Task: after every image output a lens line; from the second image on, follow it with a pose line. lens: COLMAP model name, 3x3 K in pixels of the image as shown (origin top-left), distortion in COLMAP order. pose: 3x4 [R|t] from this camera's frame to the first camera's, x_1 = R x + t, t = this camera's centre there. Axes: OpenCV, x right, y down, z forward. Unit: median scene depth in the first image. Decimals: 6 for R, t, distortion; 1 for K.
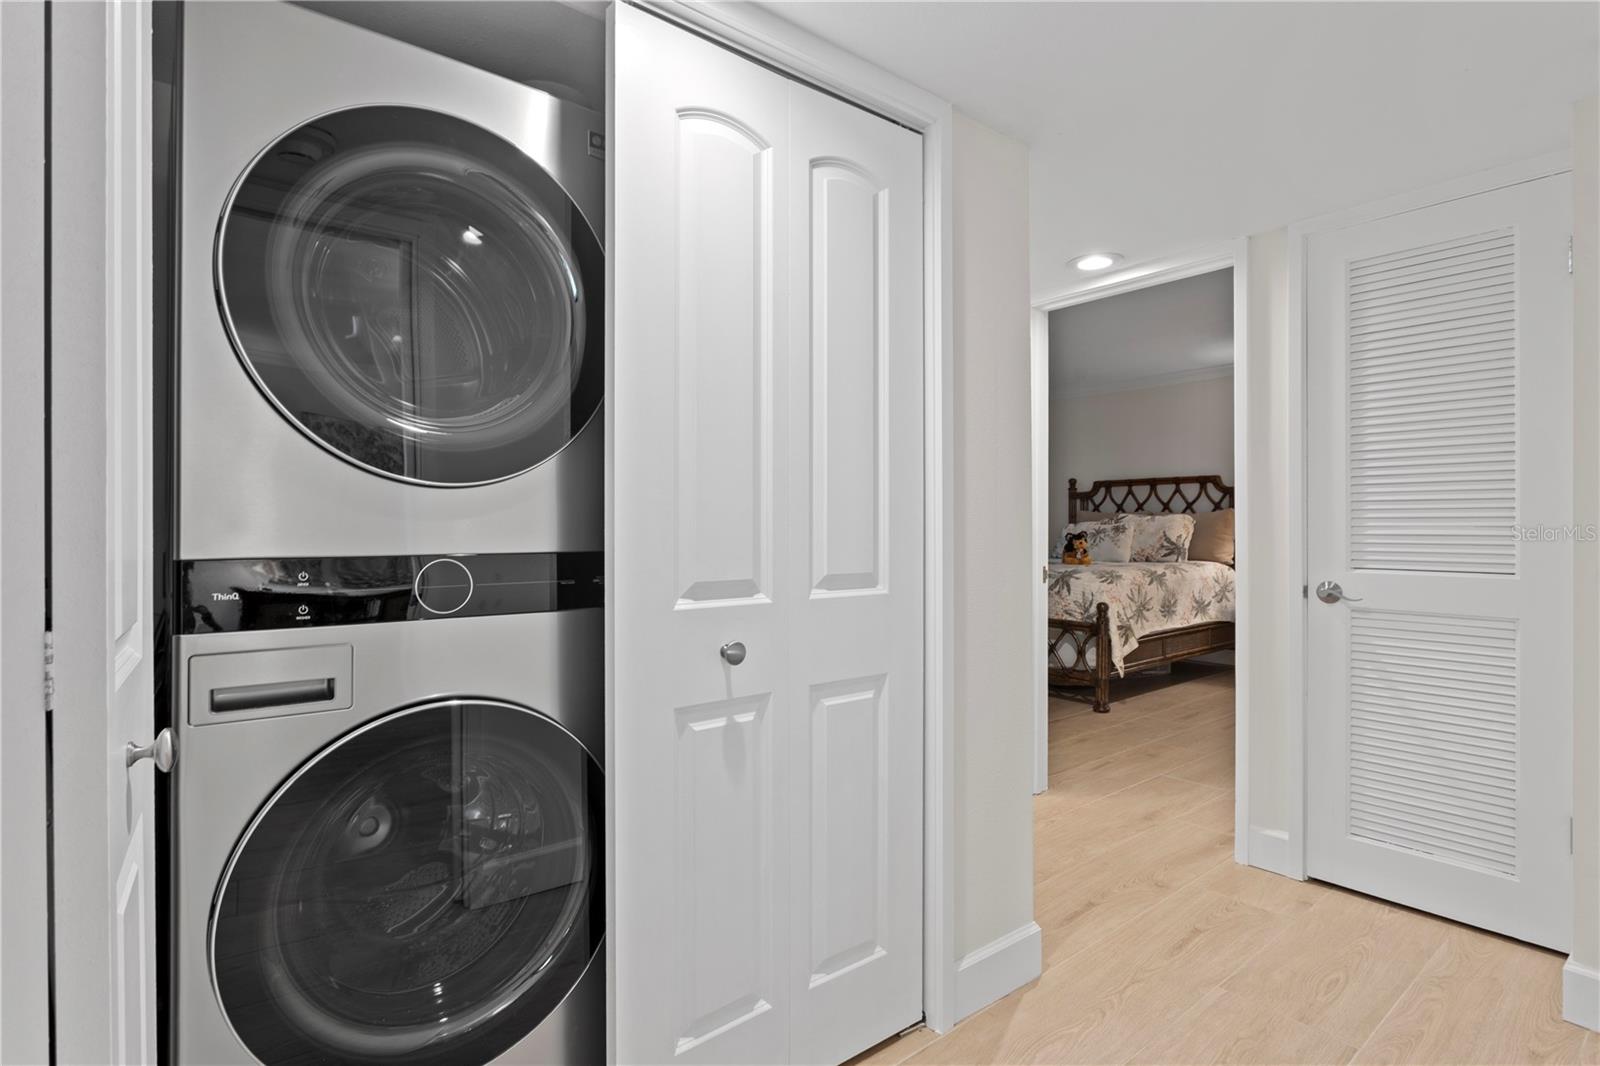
lens RADIAL K [[794.4, 0, 796.9], [0, 794.4, 528.8], [0, 0, 1]] dist [0.001679, -0.000177]
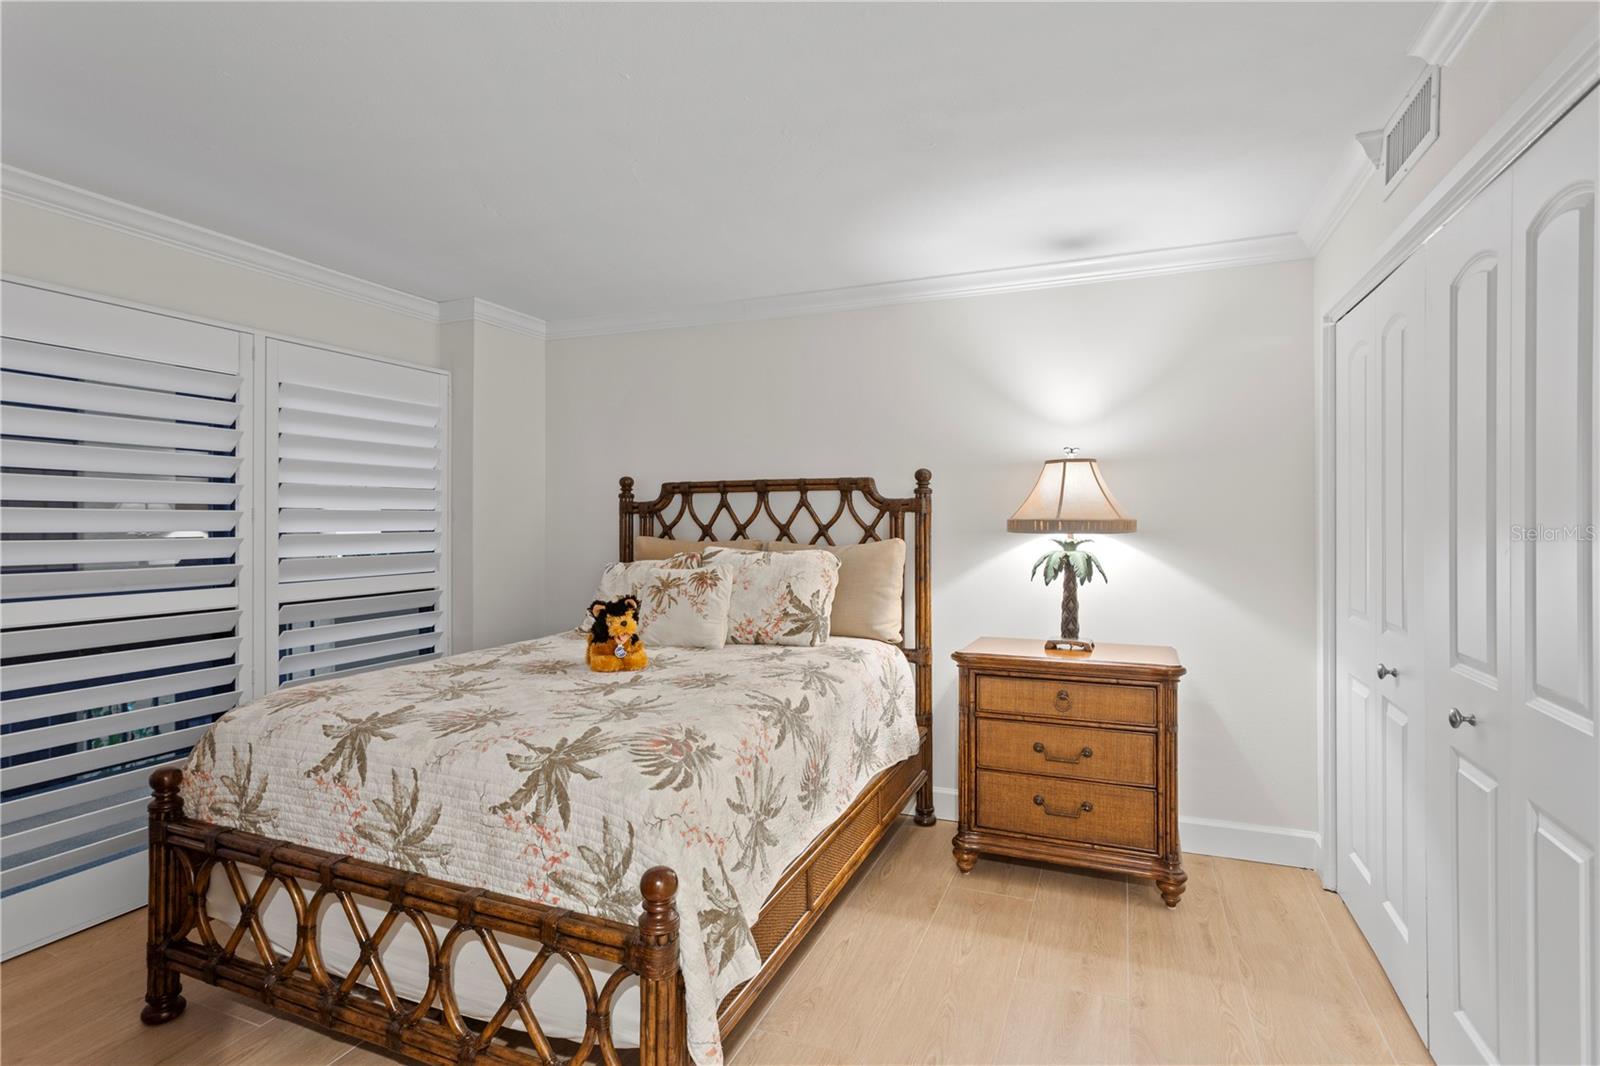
lens RADIAL K [[794.4, 0, 798.4], [0, 794.4, 527.0], [0, 0, 1]] dist [0.001679, -0.000177]
pose [[0.876068, -0.001673, 0.482185, 0.218105], [0.002799, 0.999995, -0.001615, -0.032012], [-0.482180, 0.002764, 0.876068, 0.539738]]
